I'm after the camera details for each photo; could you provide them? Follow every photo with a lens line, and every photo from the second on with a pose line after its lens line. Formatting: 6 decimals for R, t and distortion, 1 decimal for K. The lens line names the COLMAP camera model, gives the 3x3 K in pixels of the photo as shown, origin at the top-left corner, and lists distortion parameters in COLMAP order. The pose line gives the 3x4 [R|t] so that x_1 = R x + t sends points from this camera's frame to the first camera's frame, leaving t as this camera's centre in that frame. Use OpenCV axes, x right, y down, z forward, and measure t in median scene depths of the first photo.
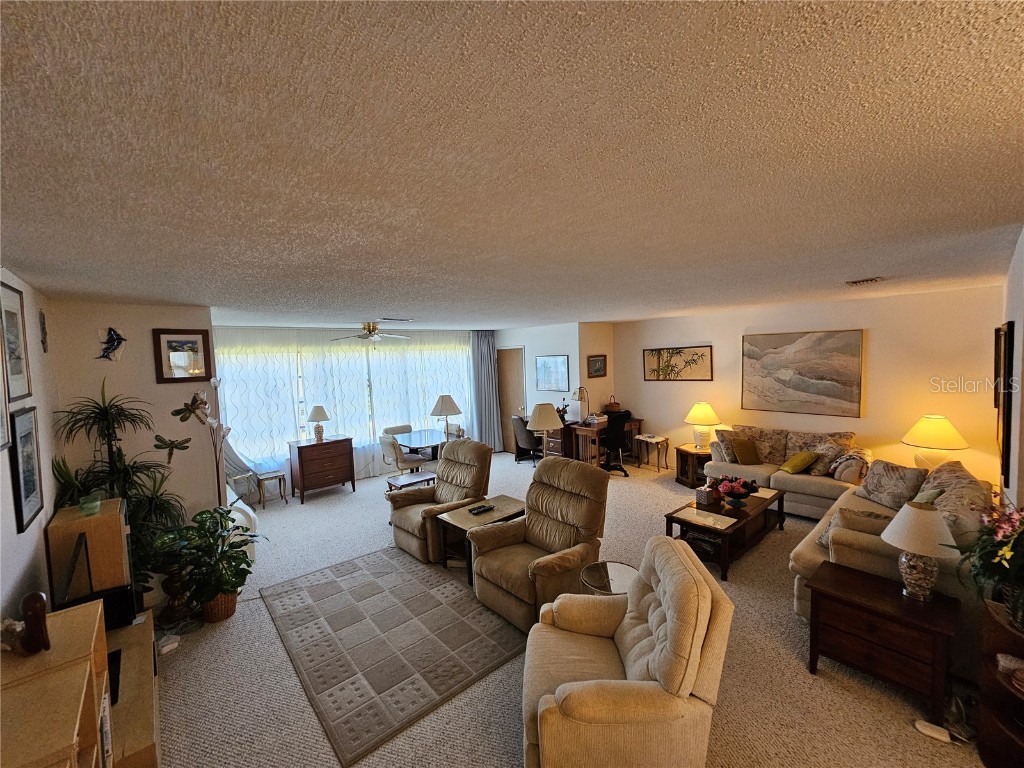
lens RADIAL K [[416.5, 0, 509.9], [0, 416.5, 384.4], [0, 0, 1]] dist [-0.003678, -0.000050]
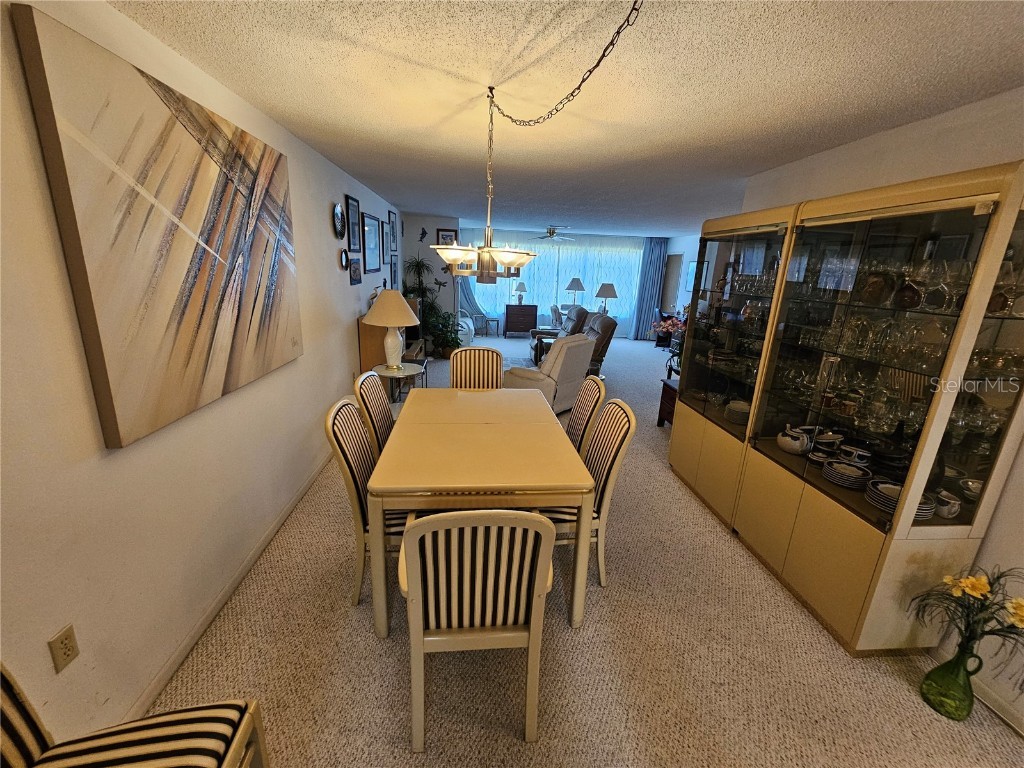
lens RADIAL K [[416.5, 0, 509.4], [0, 416.5, 388.8], [0, 0, 1]] dist [-0.003678, -0.000050]
pose [[0.801913, 0.235968, -0.548867, 0.523993], [-0.110597, 0.961450, 0.251759, 0.052099], [0.587115, -0.141186, 0.797097, -0.401944]]
